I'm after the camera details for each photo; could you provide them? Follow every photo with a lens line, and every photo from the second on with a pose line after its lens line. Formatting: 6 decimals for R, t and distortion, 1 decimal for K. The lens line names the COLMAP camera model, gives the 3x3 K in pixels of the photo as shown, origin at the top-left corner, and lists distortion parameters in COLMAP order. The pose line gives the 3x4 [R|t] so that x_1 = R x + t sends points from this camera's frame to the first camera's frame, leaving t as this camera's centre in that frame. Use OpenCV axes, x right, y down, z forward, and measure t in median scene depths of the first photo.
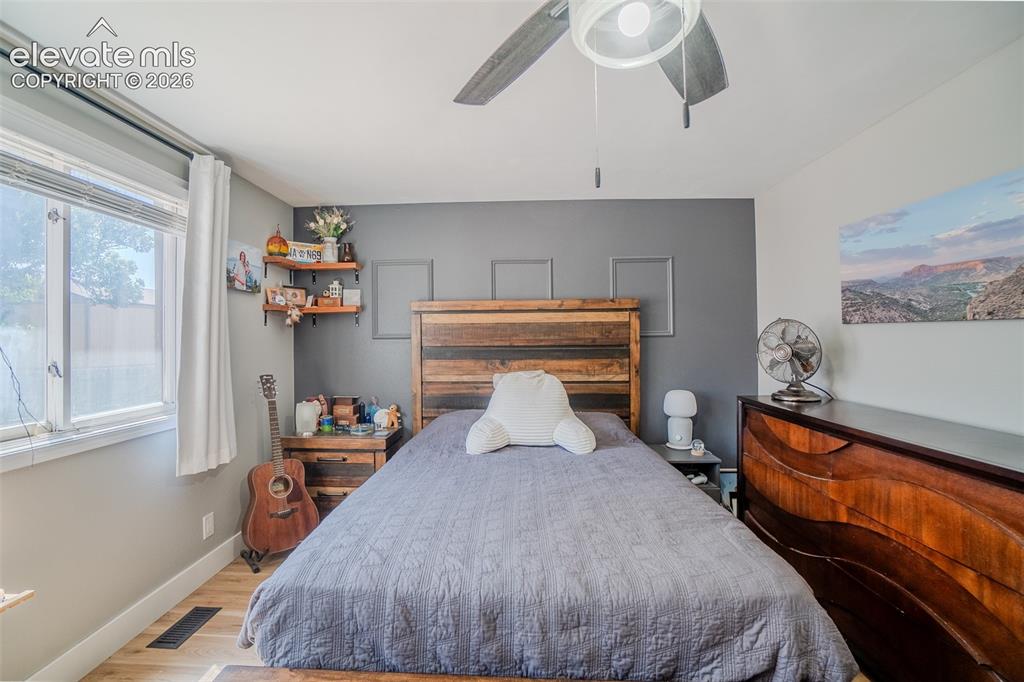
lens RADIAL K [[451.8, 0, 499.5], [0, 451.8, 334.9], [0, 0, 1]] dist [-0.062596, 0.022238]
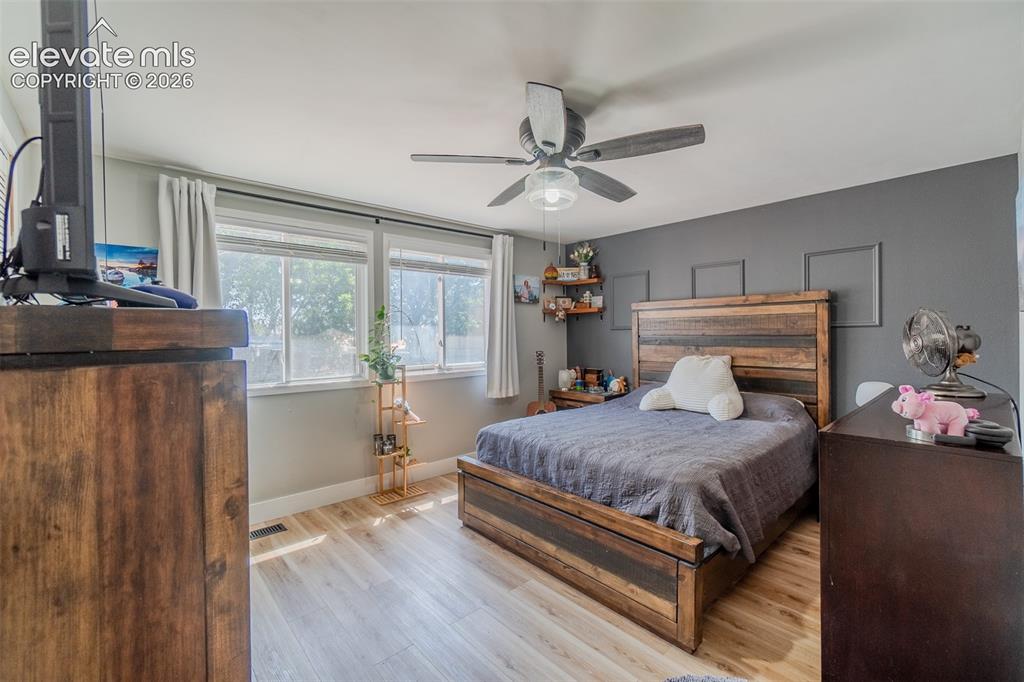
lens RADIAL K [[435.6, 0, 503.1], [0, 435.6, 337.0], [0, 0, 1]] dist [-0.001486, 0.000515]
pose [[0.698085, 0.009400, -0.715953, 0.506782], [0.010328, 0.999678, 0.023196, -0.004263], [0.715941, -0.023587, 0.697763, -0.234341]]
